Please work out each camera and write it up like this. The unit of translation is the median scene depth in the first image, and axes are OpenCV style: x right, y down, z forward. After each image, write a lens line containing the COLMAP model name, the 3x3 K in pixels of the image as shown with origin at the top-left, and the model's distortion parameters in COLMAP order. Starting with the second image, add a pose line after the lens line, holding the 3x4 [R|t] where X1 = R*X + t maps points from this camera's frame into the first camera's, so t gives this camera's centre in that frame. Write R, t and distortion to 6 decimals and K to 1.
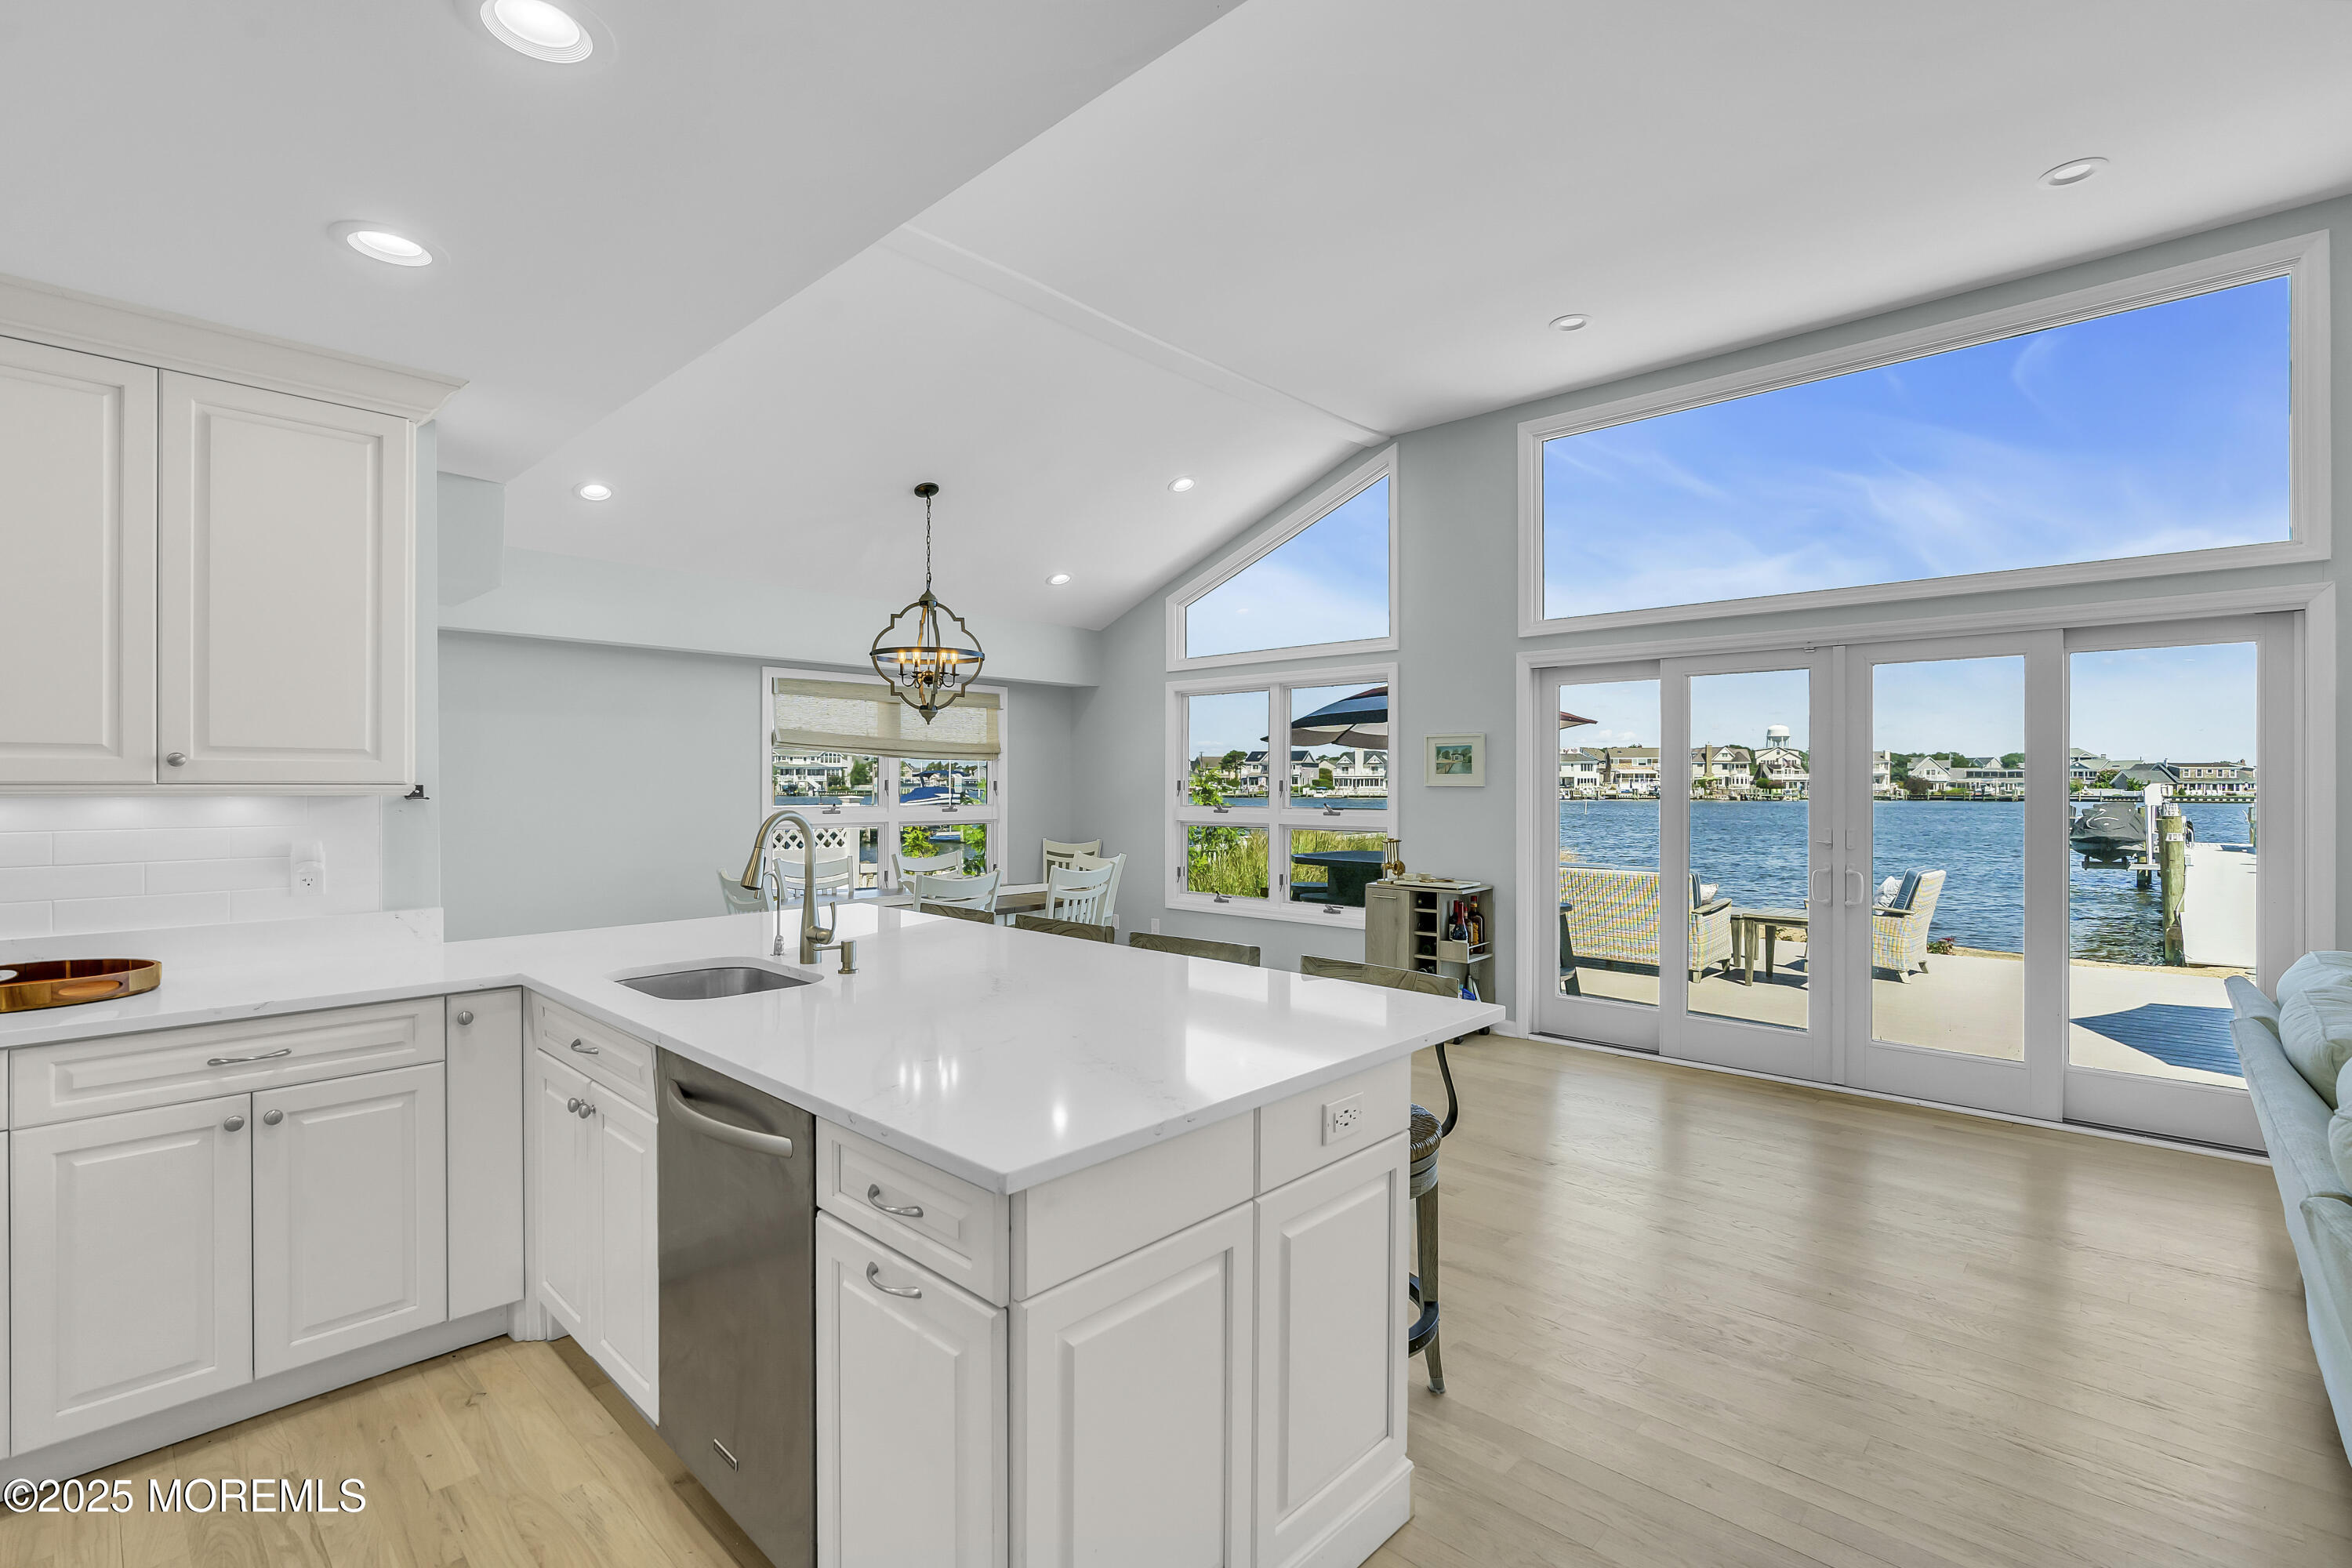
lens RADIAL K [[1063.8, 0, 1172.8], [0, 1063.8, 784.1], [0, 0, 1]] dist [-0.000759, 0.000298]
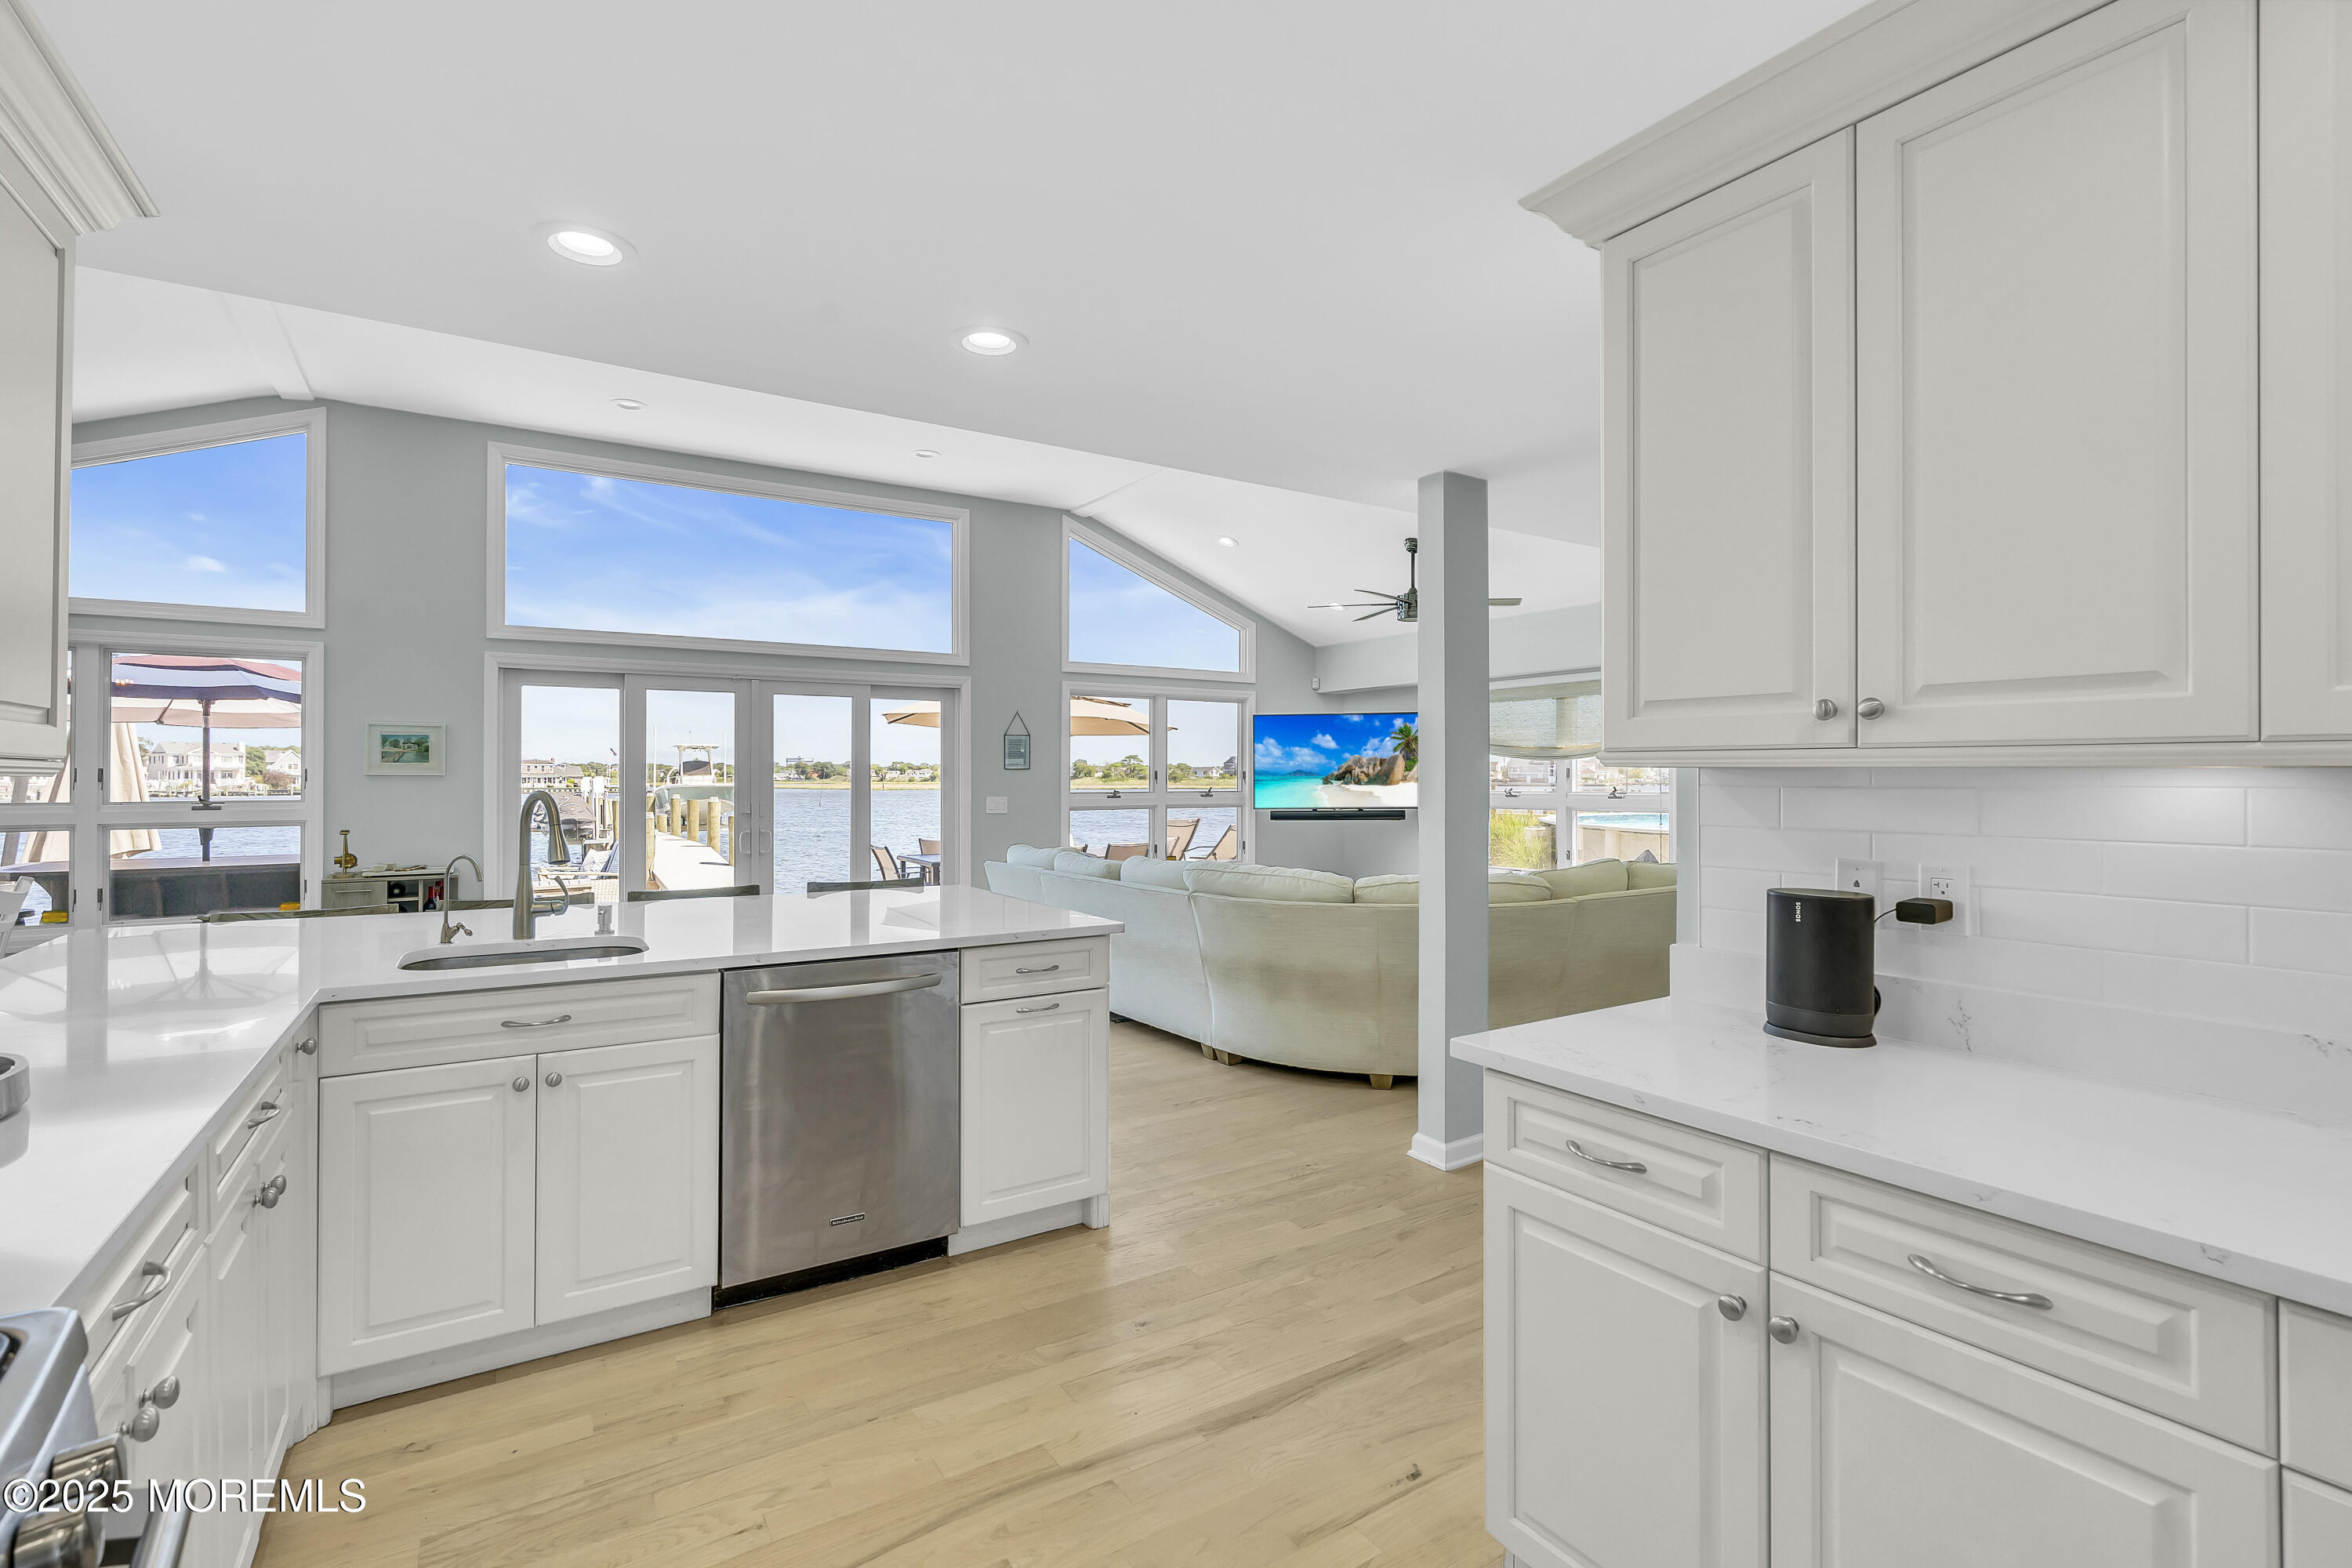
lens RADIAL K [[1063.8, 0, 1172.9], [0, 1063.8, 773.8], [0, 0, 1]] dist [-0.000759, 0.000298]
pose [[0.246698, 0.000480, 0.969092, -0.016167], [0.003997, 0.999991, -0.001513, 0.000154], [-0.969084, 0.004246, 0.246694, 0.001571]]
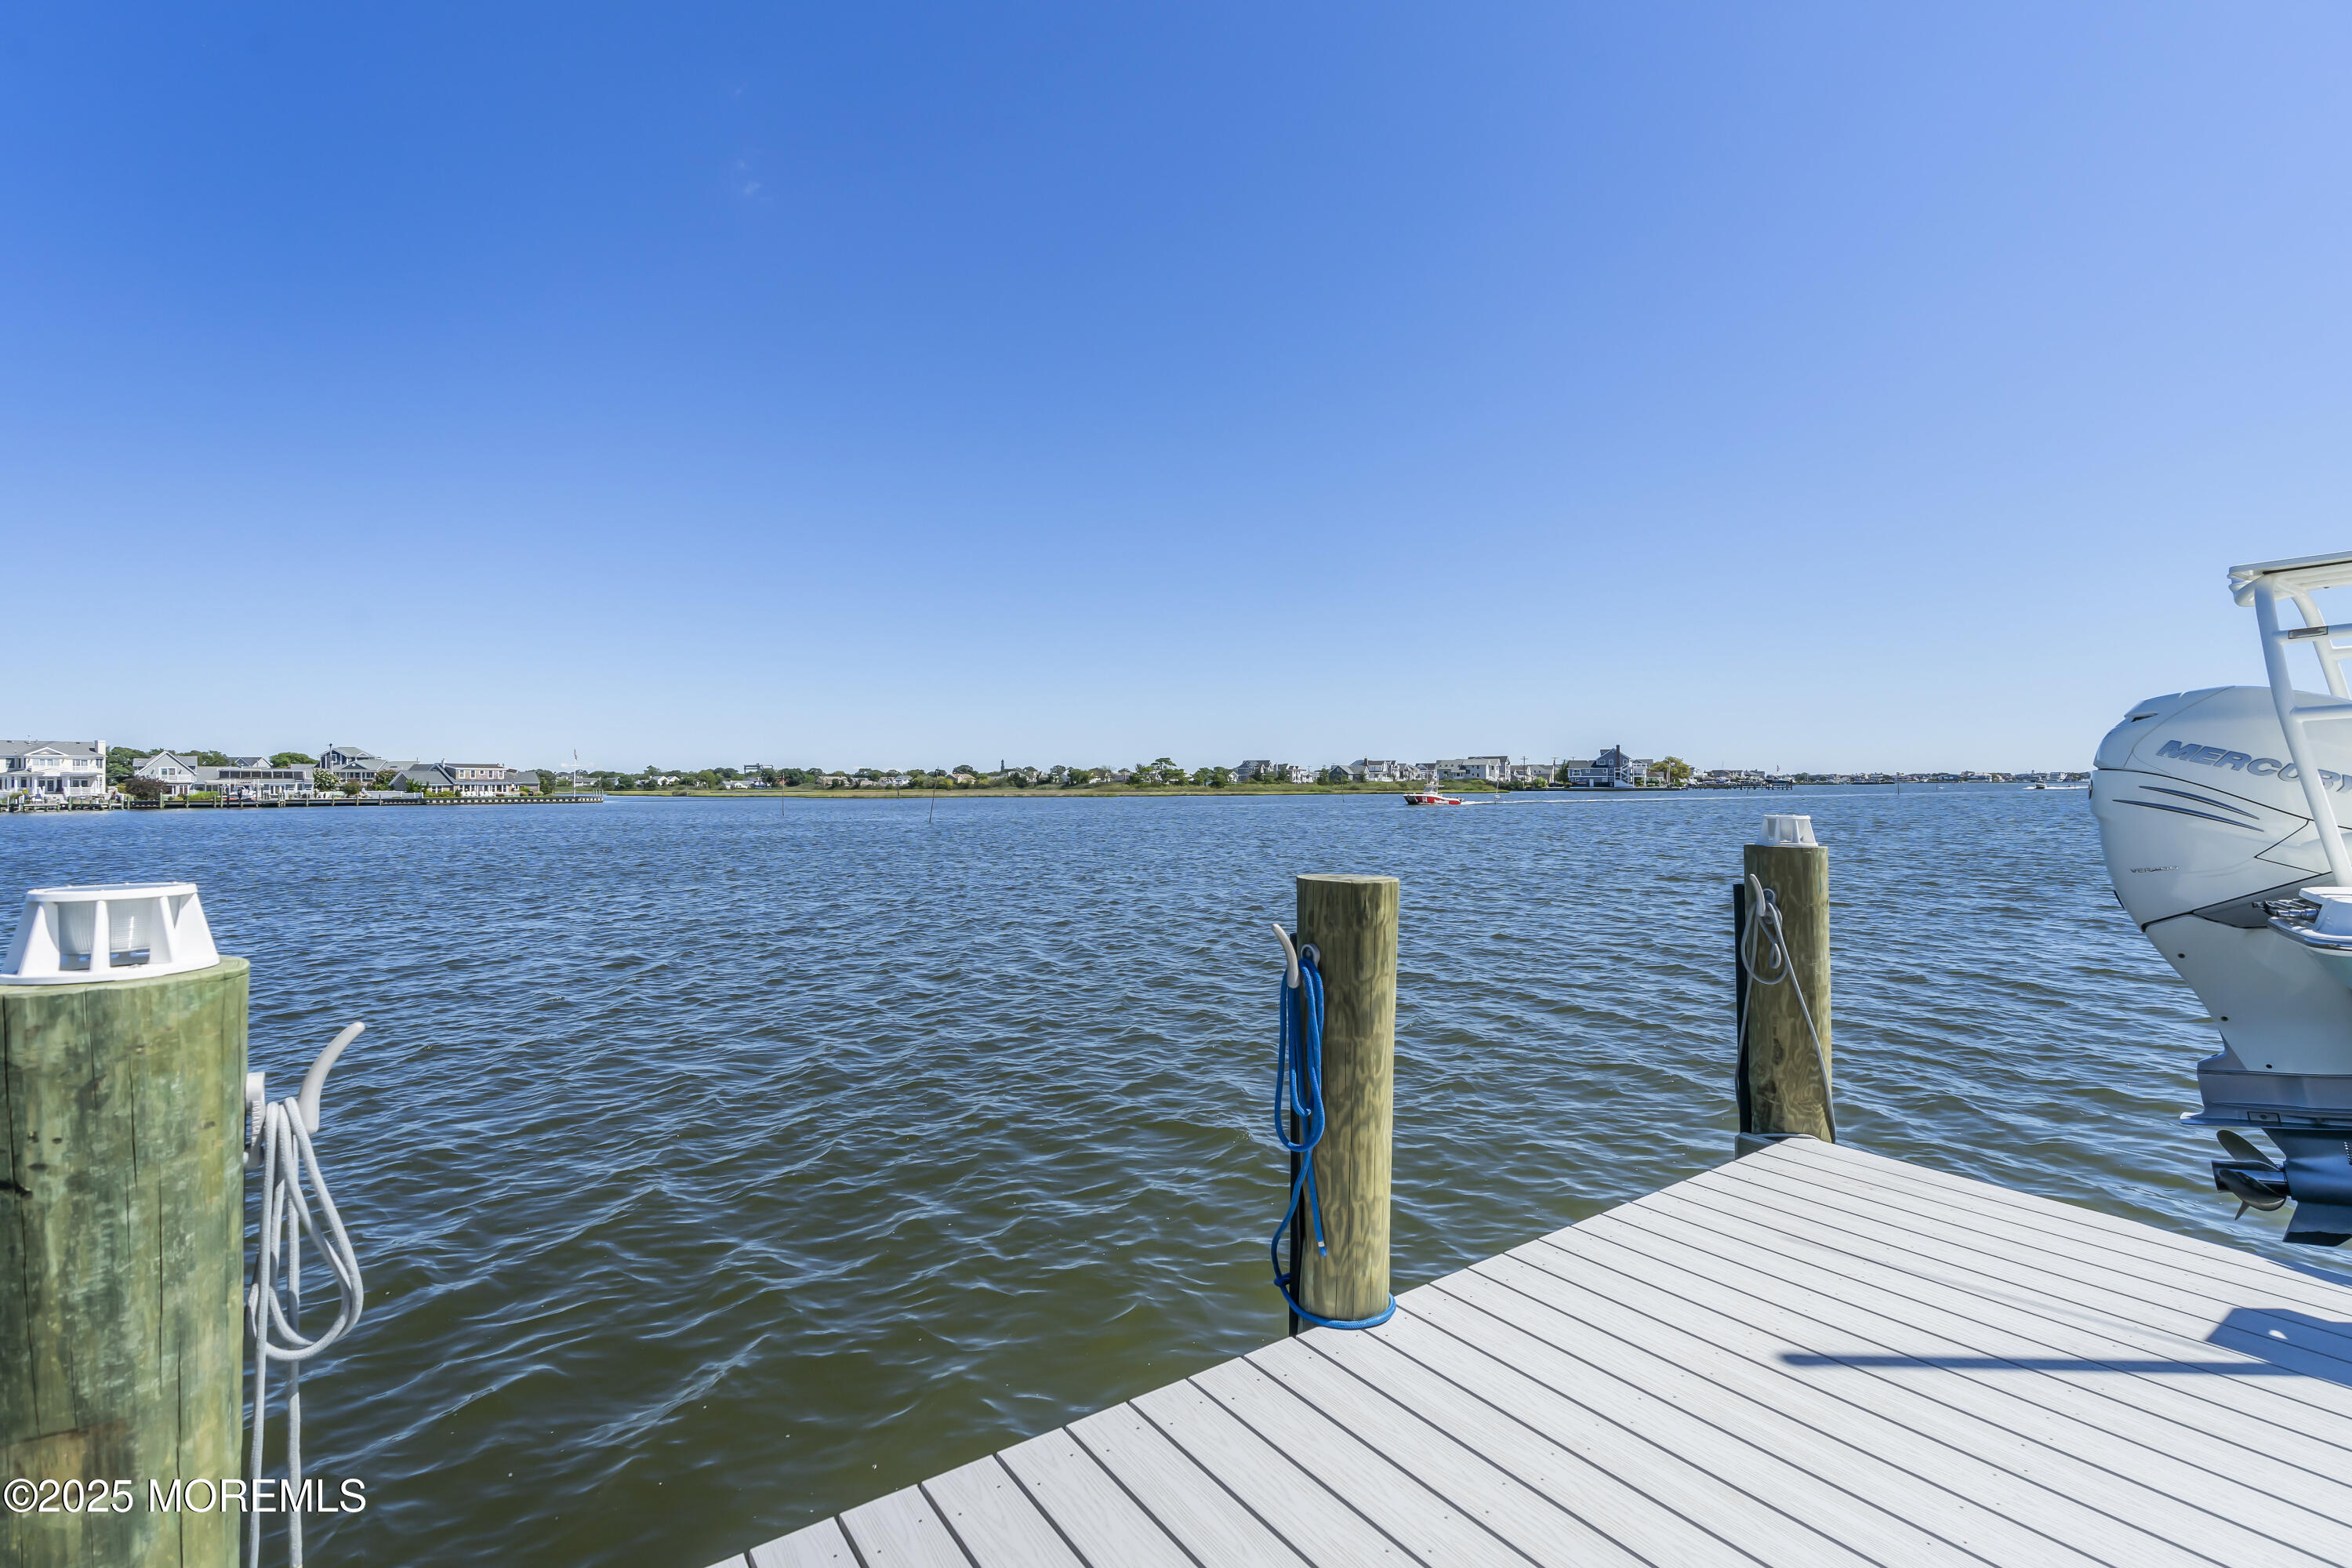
lens RADIAL K [[1077.4, 0, 1189.4], [0, 1077.4, 782.5], [0, 0, 1]] dist [0.004082, 0.000719]
pose [[0.206429, -0.002578, 0.978458, 0.112847], [0.007636, 0.999970, 0.001024, 0.001663], [-0.978432, 0.007260, 0.206442, 0.133075]]
